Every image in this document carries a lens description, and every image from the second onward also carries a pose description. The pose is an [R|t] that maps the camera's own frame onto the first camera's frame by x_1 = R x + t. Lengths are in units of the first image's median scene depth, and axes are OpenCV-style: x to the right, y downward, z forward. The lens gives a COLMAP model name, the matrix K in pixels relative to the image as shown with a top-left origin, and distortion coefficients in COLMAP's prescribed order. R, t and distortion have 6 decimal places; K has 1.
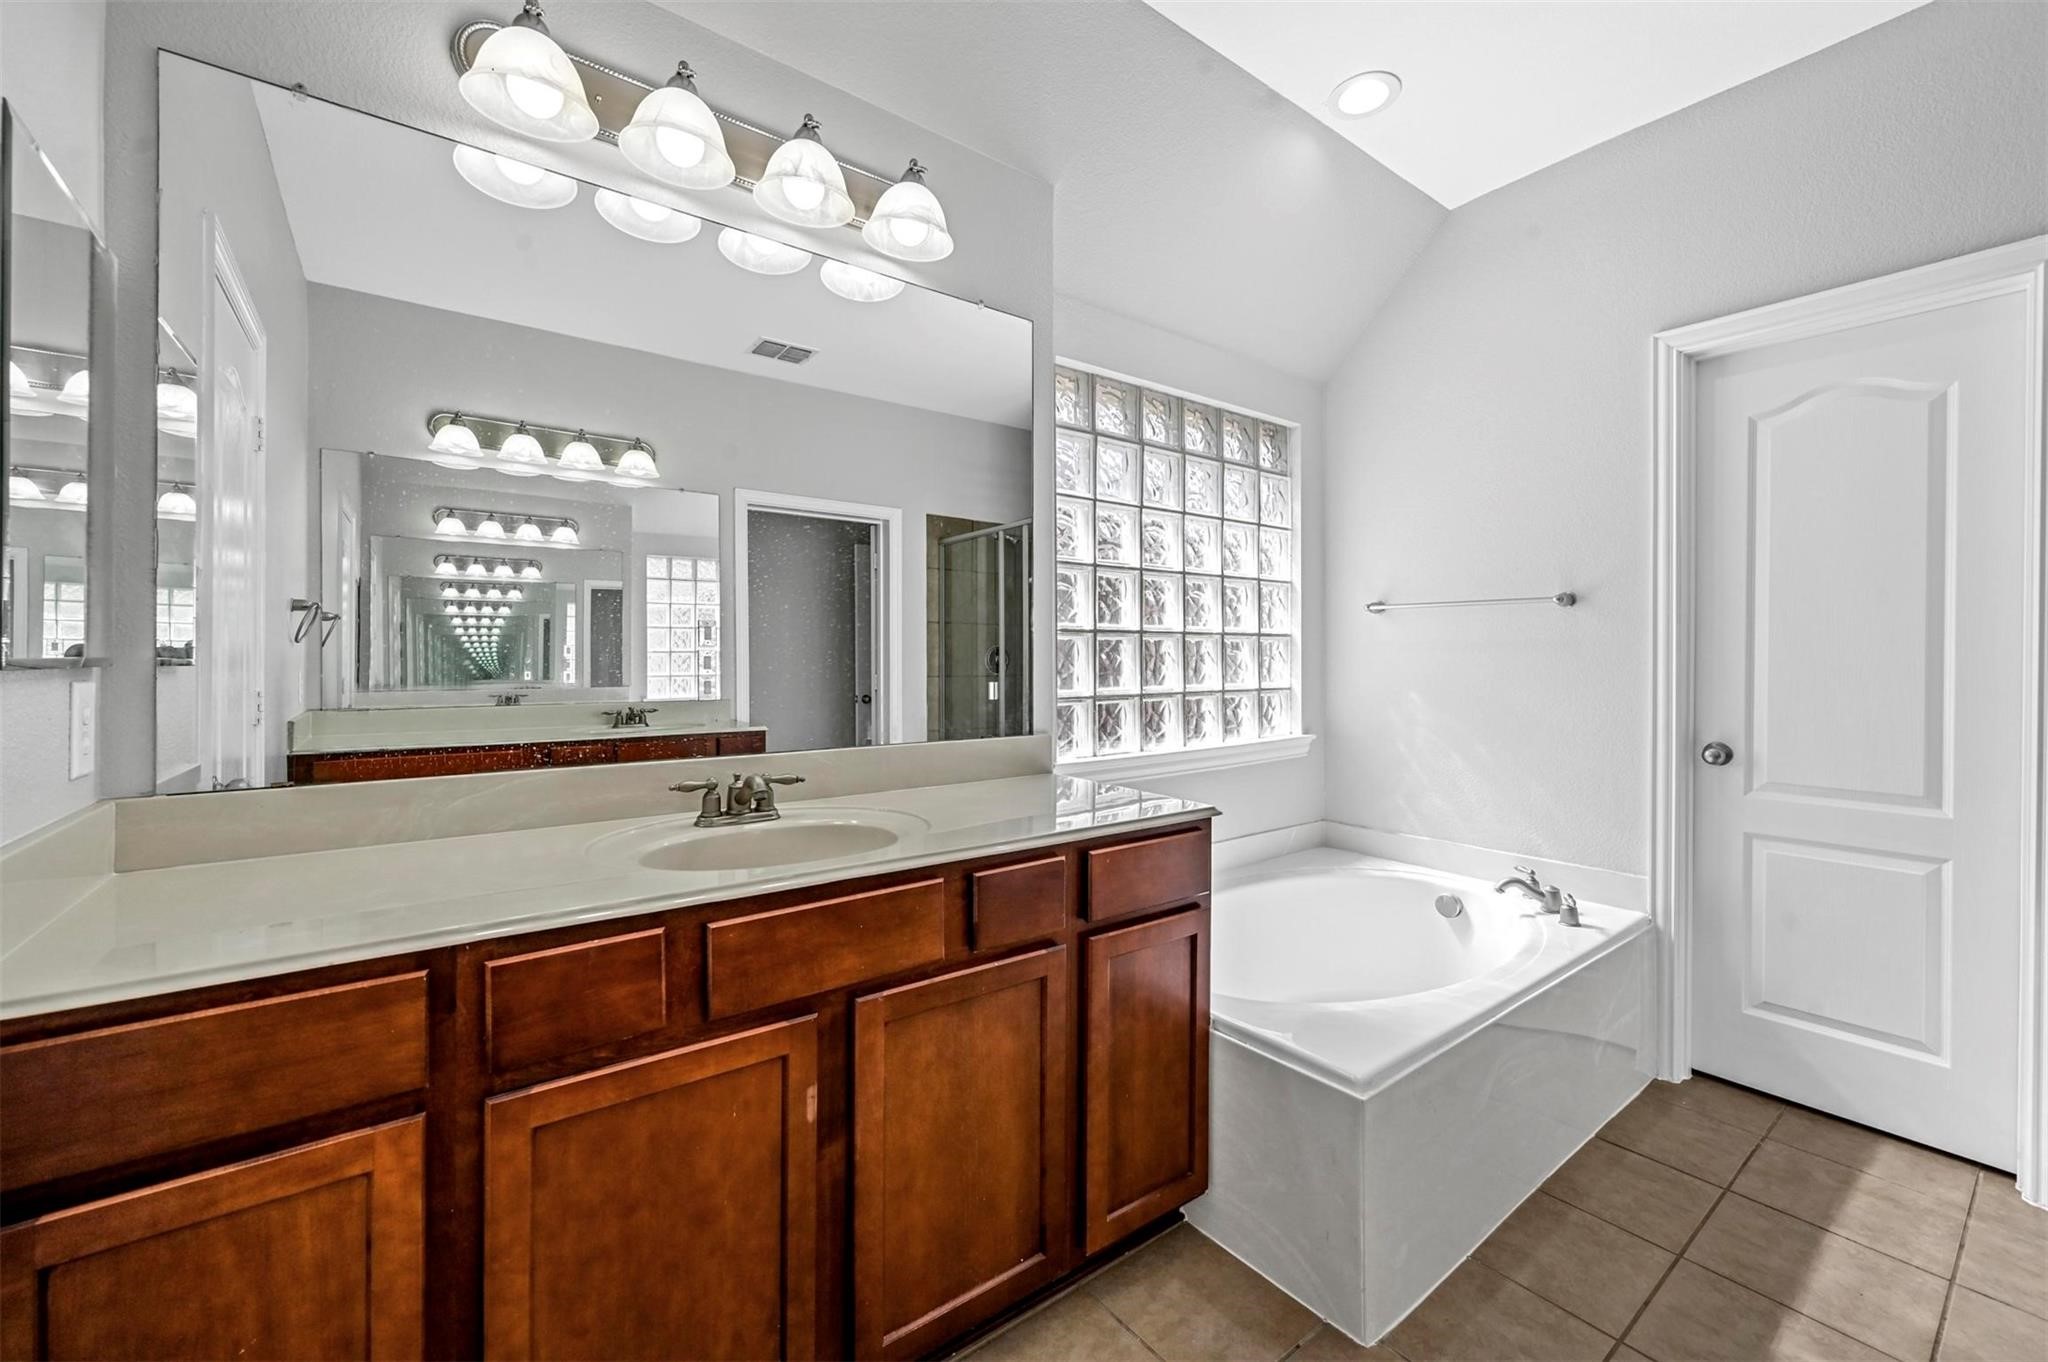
lens RADIAL K [[811.1, 0, 1024.2], [0, 811.1, 662.4], [0, 0, 1]] dist [0.002351, 0.000252]
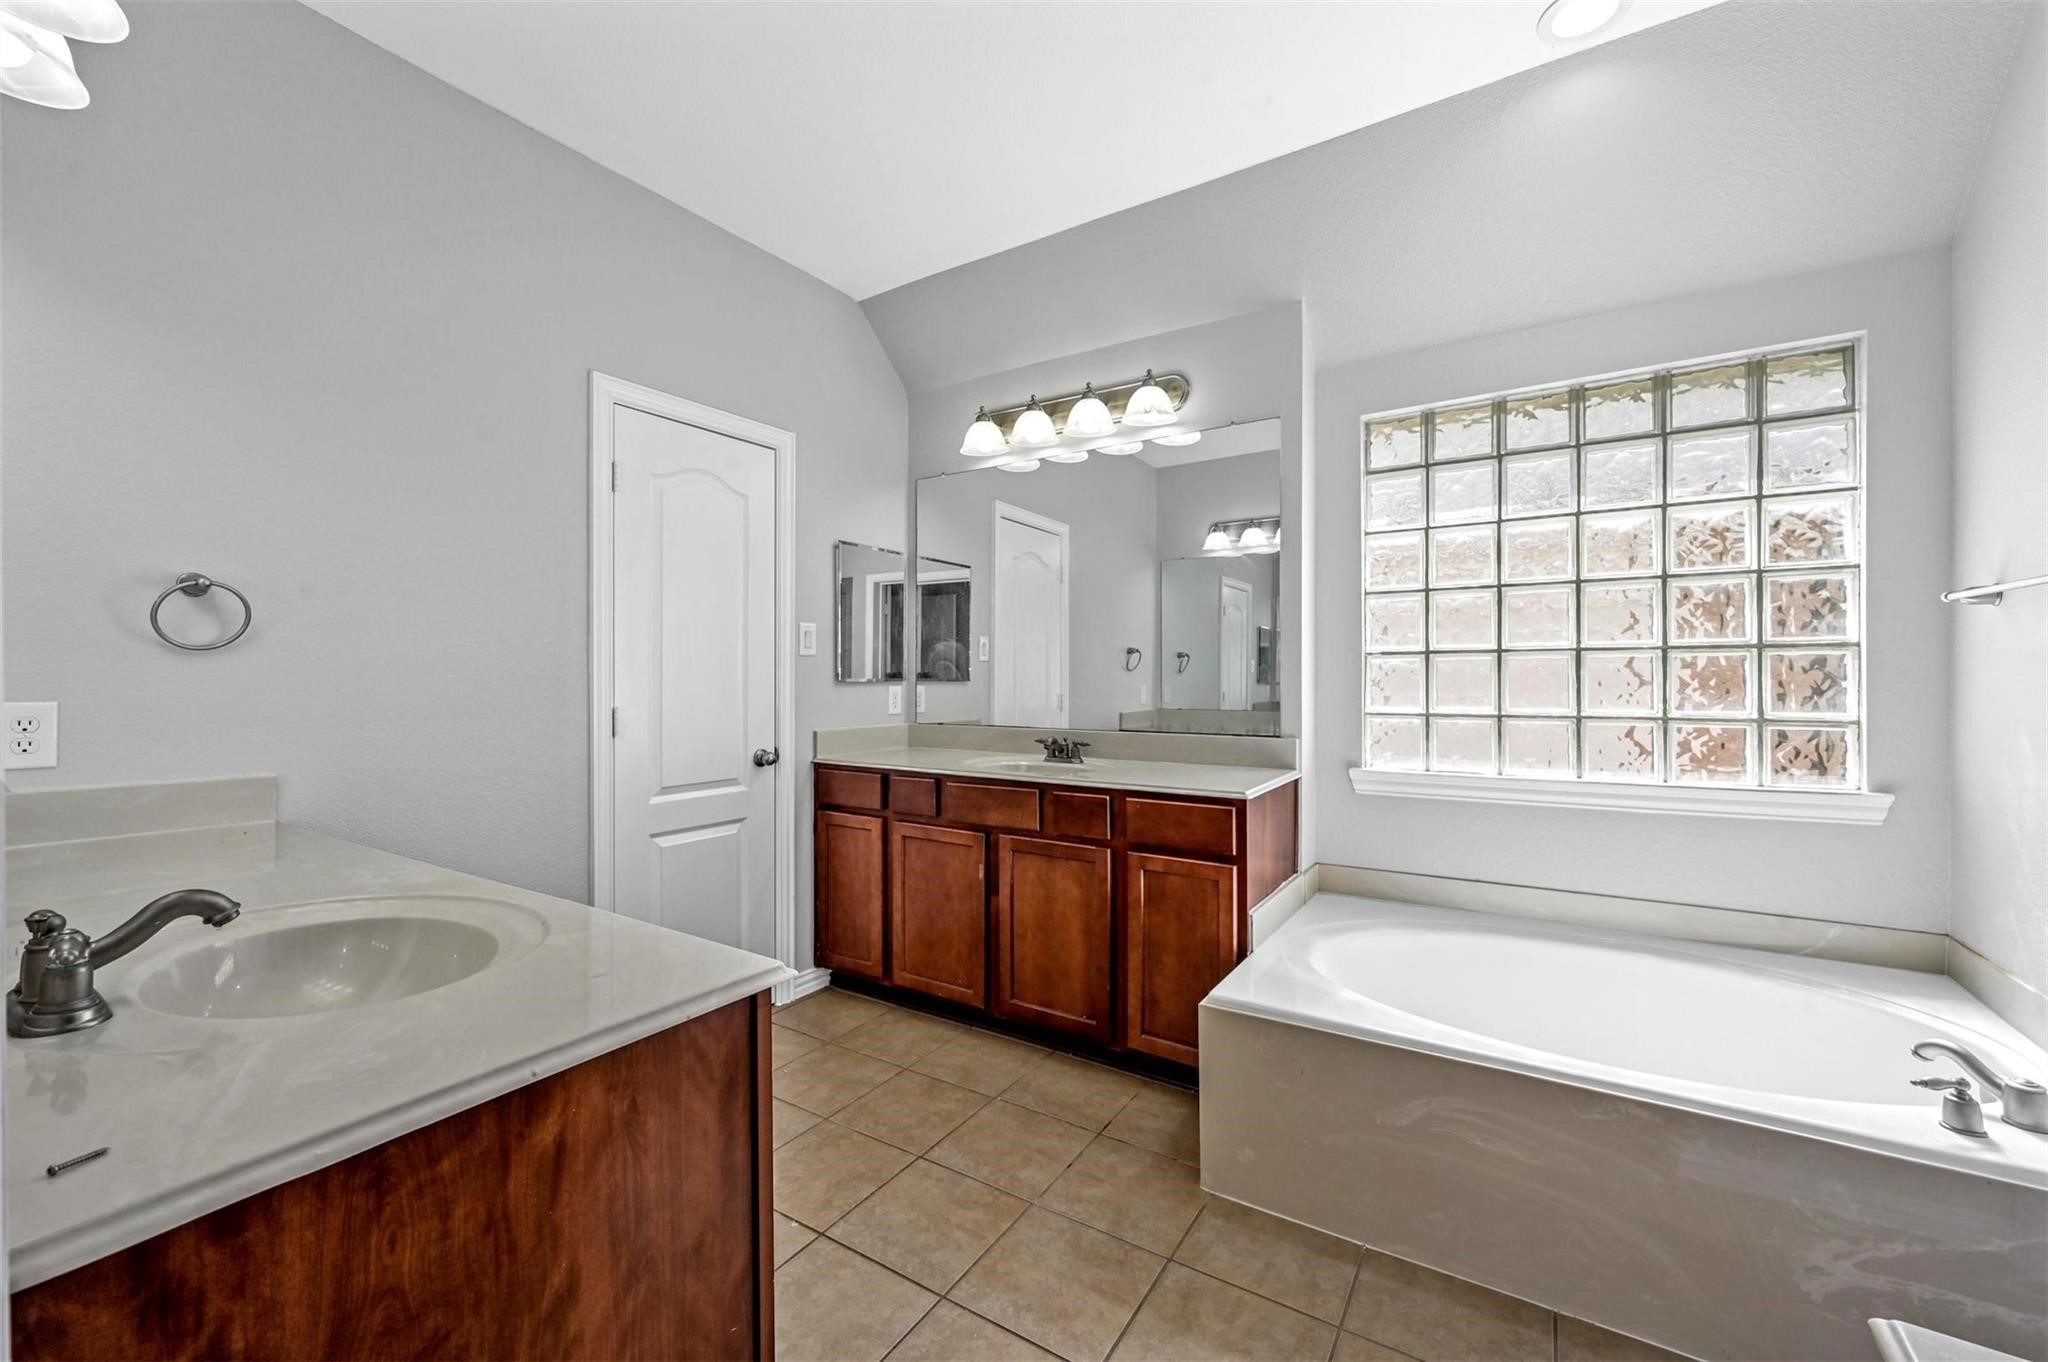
lens RADIAL K [[811.1, 0, 1026.6], [0, 811.1, 678.6], [0, 0, 1]] dist [0.002351, 0.000252]
pose [[0.348952, 0.001963, -0.937138, 1.725006], [-0.001424, 0.999998, 0.001565, -0.011226], [0.937139, 0.000788, 0.348954, 0.273341]]
